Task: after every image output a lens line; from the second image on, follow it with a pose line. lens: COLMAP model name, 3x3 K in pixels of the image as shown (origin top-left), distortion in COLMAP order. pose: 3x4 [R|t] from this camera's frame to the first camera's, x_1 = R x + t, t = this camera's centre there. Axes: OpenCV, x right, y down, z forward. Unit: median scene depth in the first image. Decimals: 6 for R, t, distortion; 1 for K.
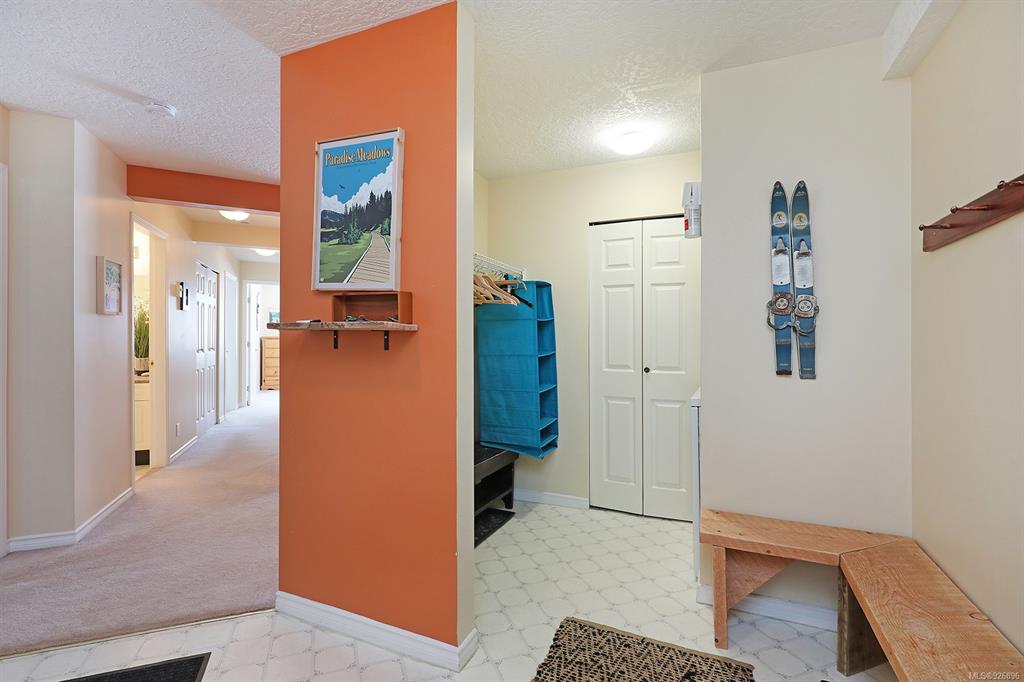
lens RADIAL K [[476.7, 0, 507.8], [0, 476.7, 335.6], [0, 0, 1]] dist [-0.003048, -0.000318]
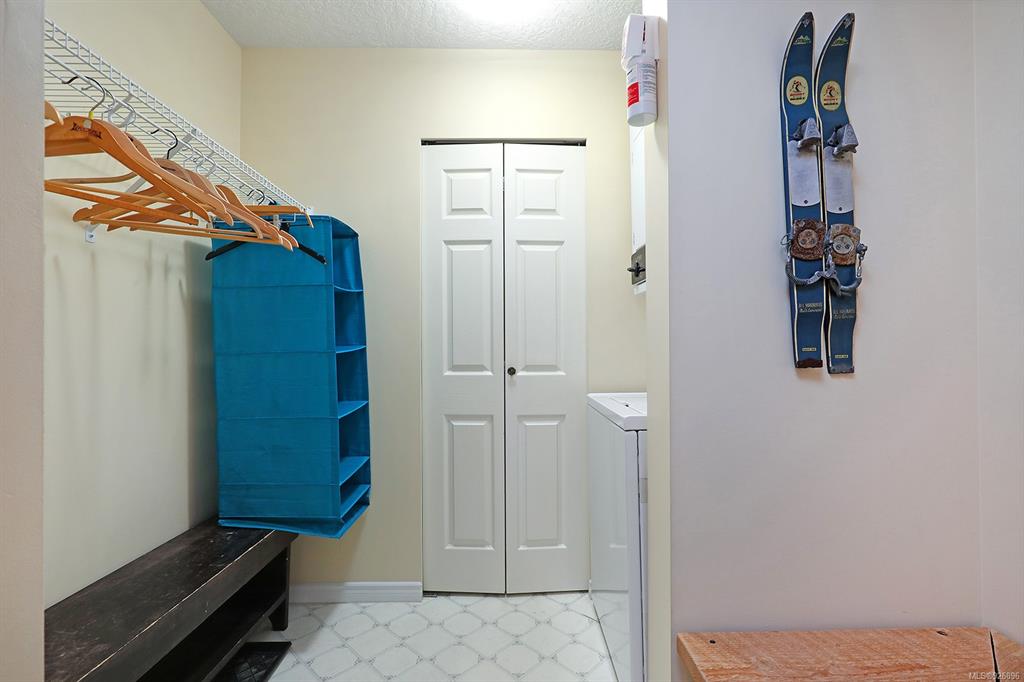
lens RADIAL K [[476.7, 0, 507.8], [0, 476.7, 335.6], [0, 0, 1]] dist [-0.003048, -0.000318]
pose [[0.912668, 0.000034, 0.408701, 0.019304], [0.006134, 0.999886, -0.013782, 0.032076], [-0.408655, 0.015086, 0.912564, 0.405160]]
